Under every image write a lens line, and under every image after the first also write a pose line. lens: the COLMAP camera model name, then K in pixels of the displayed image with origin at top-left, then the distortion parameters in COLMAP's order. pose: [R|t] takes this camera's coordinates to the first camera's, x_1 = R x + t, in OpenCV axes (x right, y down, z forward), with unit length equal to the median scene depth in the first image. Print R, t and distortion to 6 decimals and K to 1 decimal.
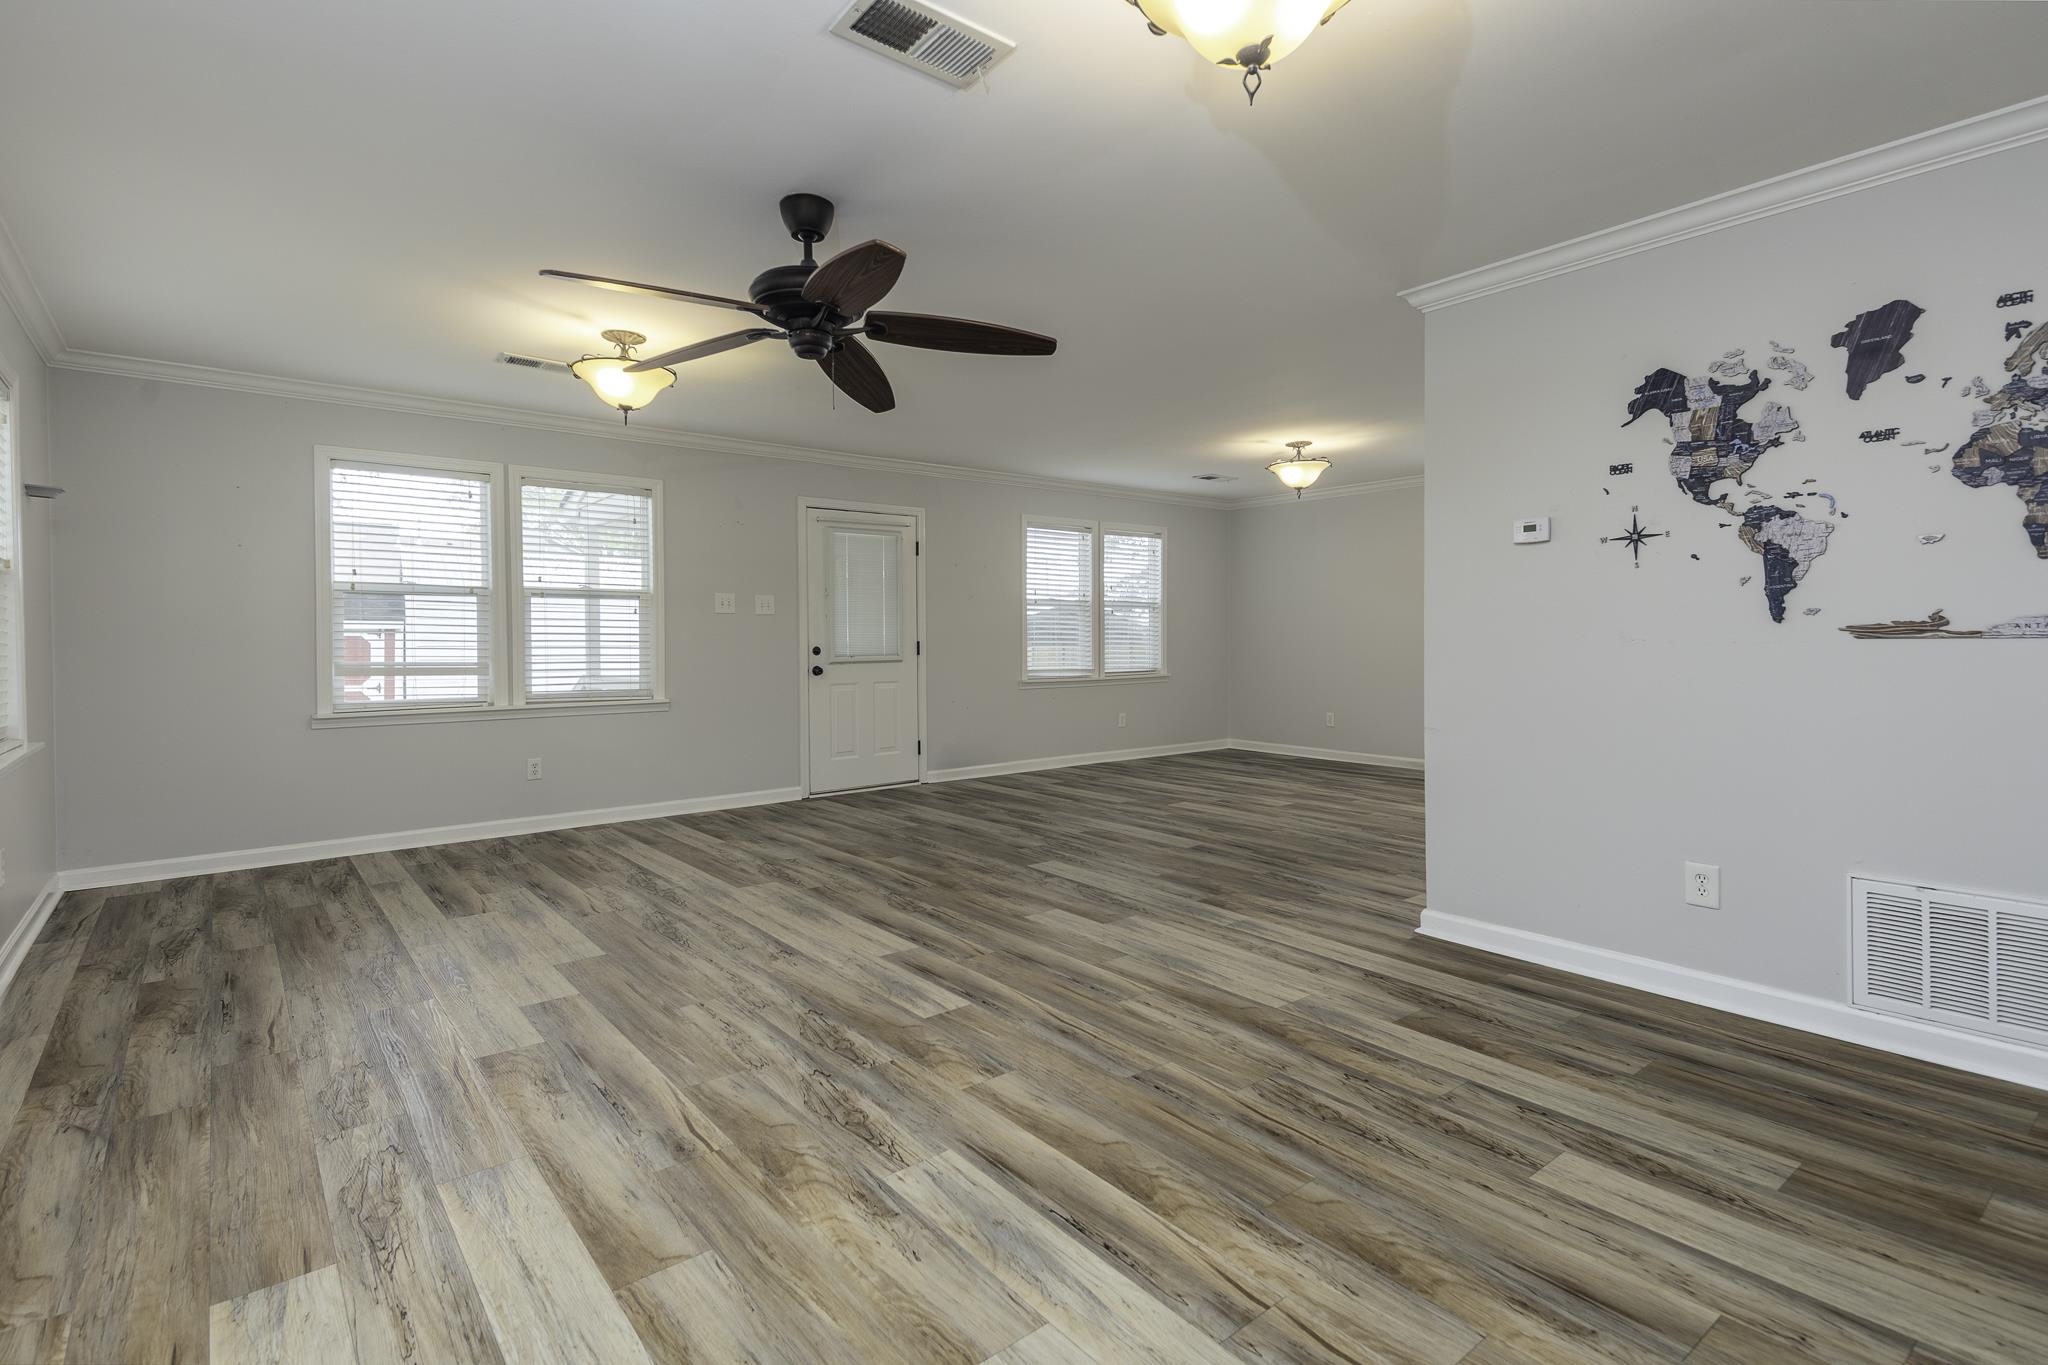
lens RADIAL K [[970.1, 0, 1022.4], [0, 970.1, 648.3], [0, 0, 1]] dist [0.056400, -0.022657]
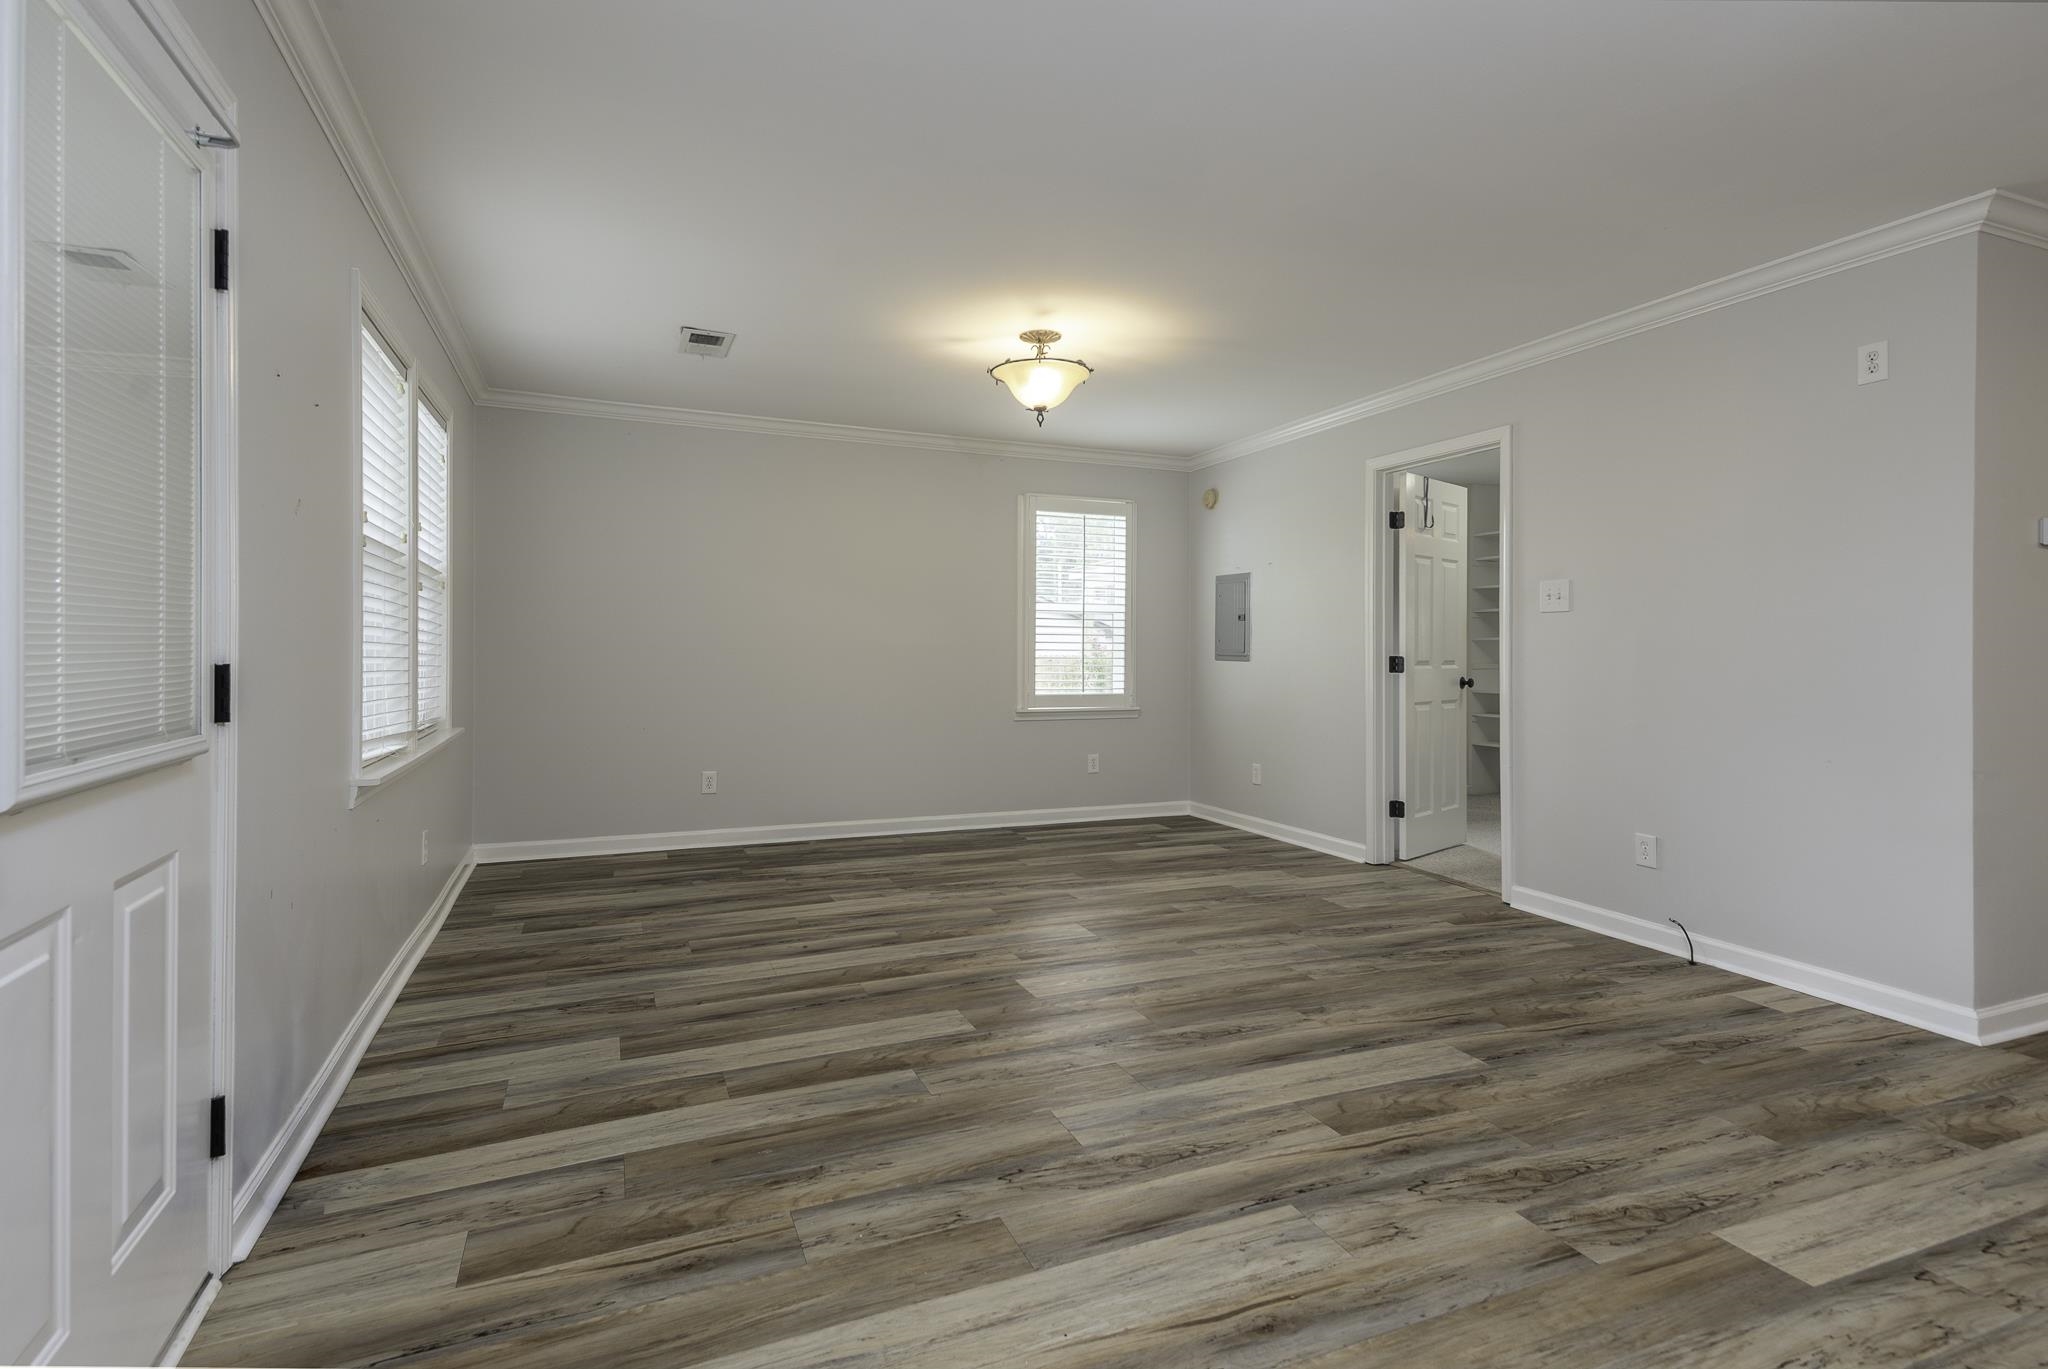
lens RADIAL K [[978.7, 0, 1012.8], [0, 978.7, 651.9], [0, 0, 1]] dist [0.057265, -0.023834]
pose [[0.286413, 0.001149, 0.958106, -0.677126], [0.008534, 0.999957, -0.003750, -0.019905], [-0.958068, 0.009251, 0.286391, 1.814203]]
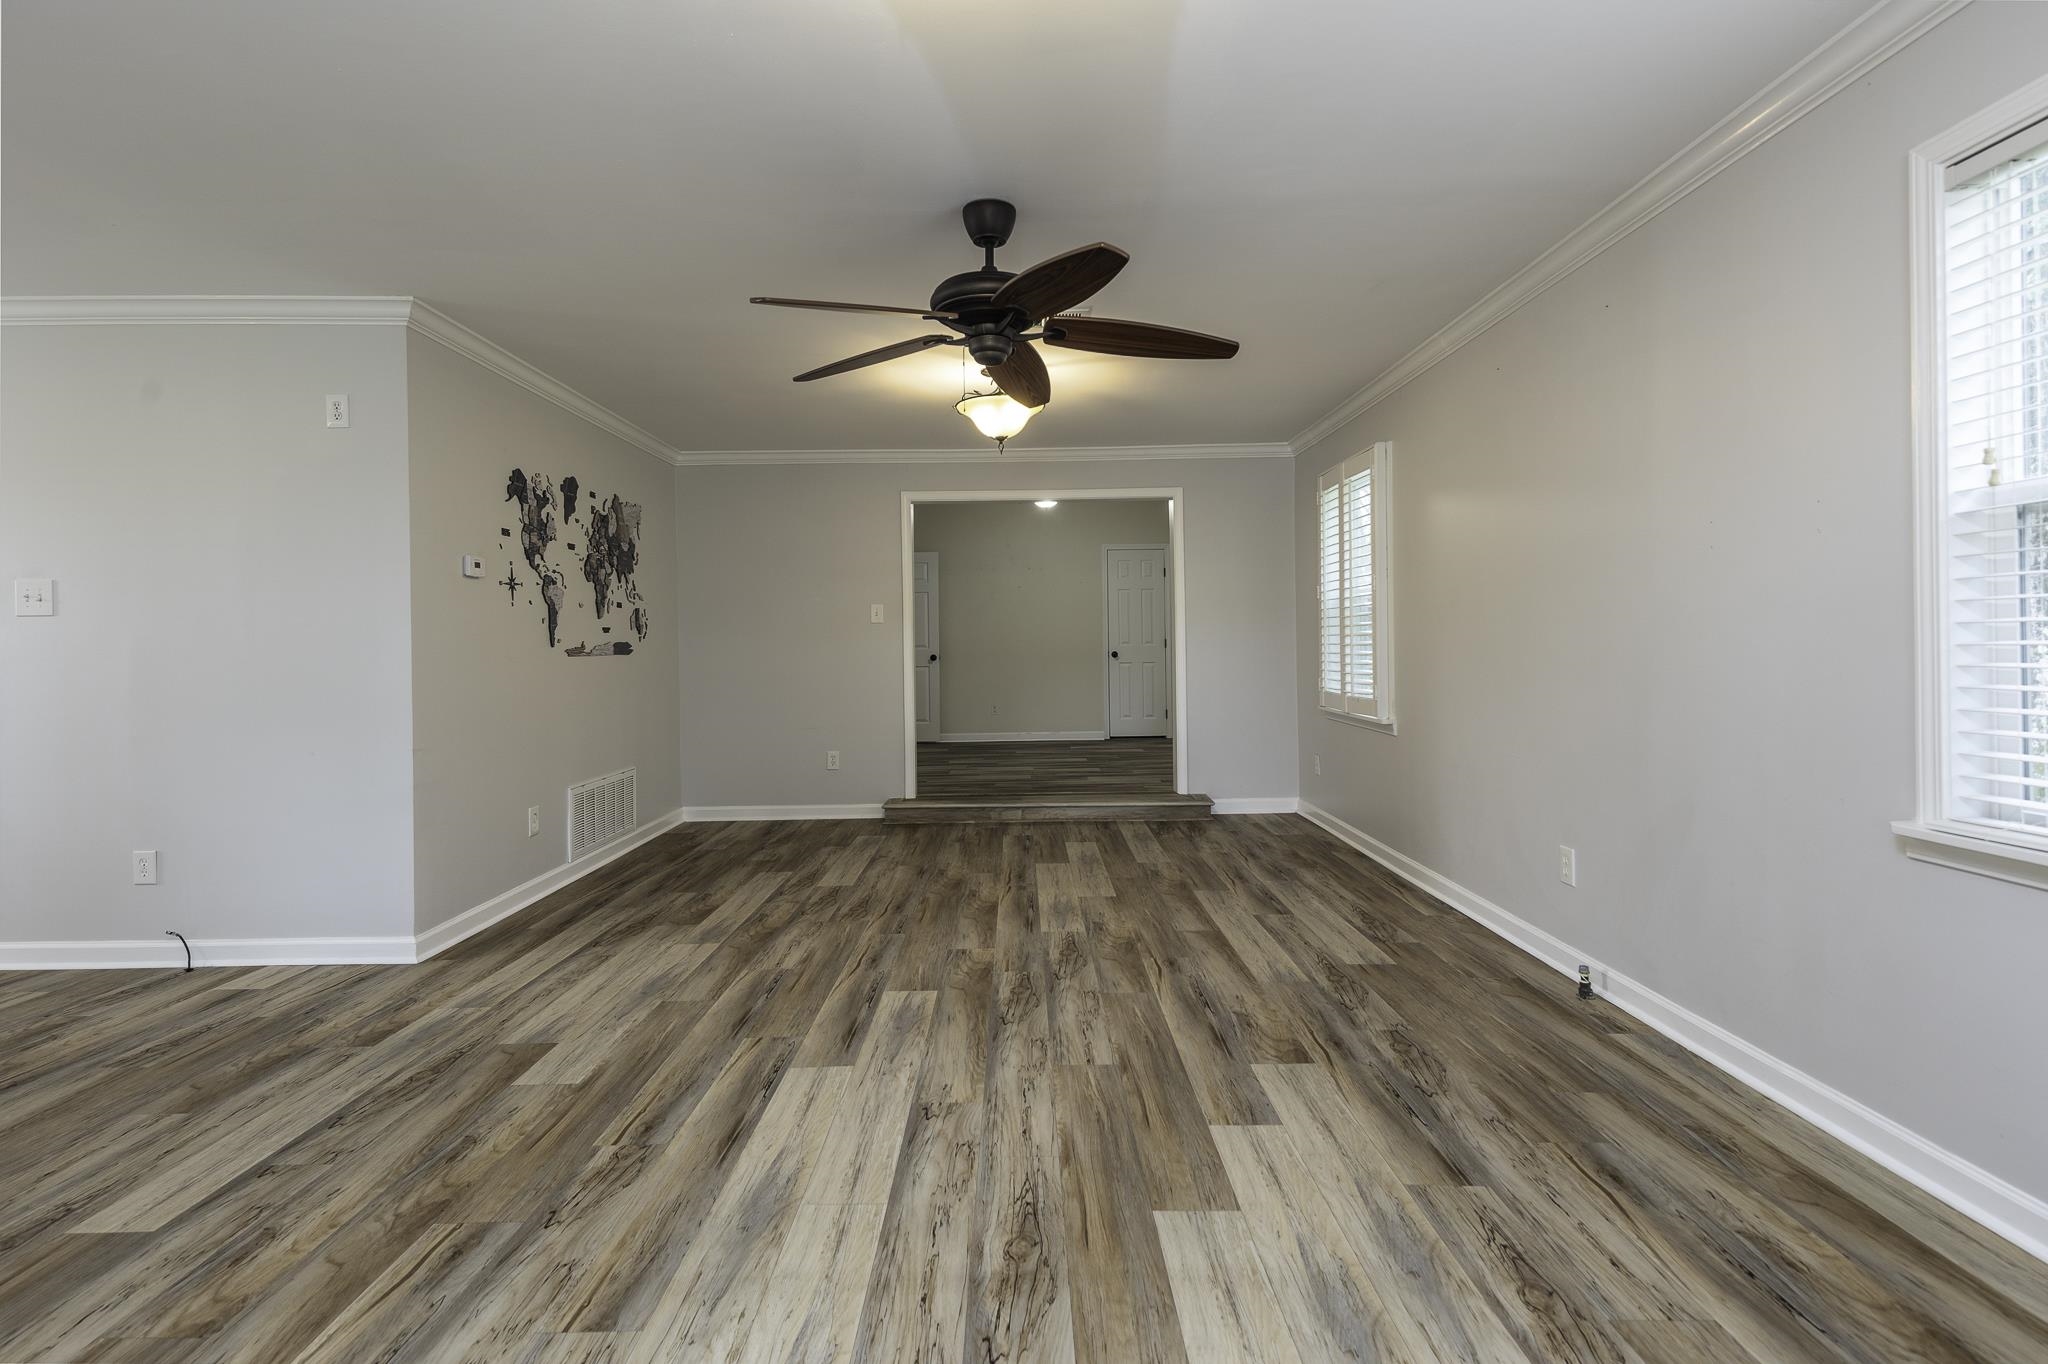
lens RADIAL K [[978.7, 0, 1012.8], [0, 978.7, 649.4], [0, 0, 1]] dist [0.057265, -0.023834]
pose [[-0.773563, 0.012667, 0.633593, -0.824115], [0.023446, 0.999688, 0.008639, -0.016626], [-0.633286, 0.021538, -0.773618, 1.687107]]
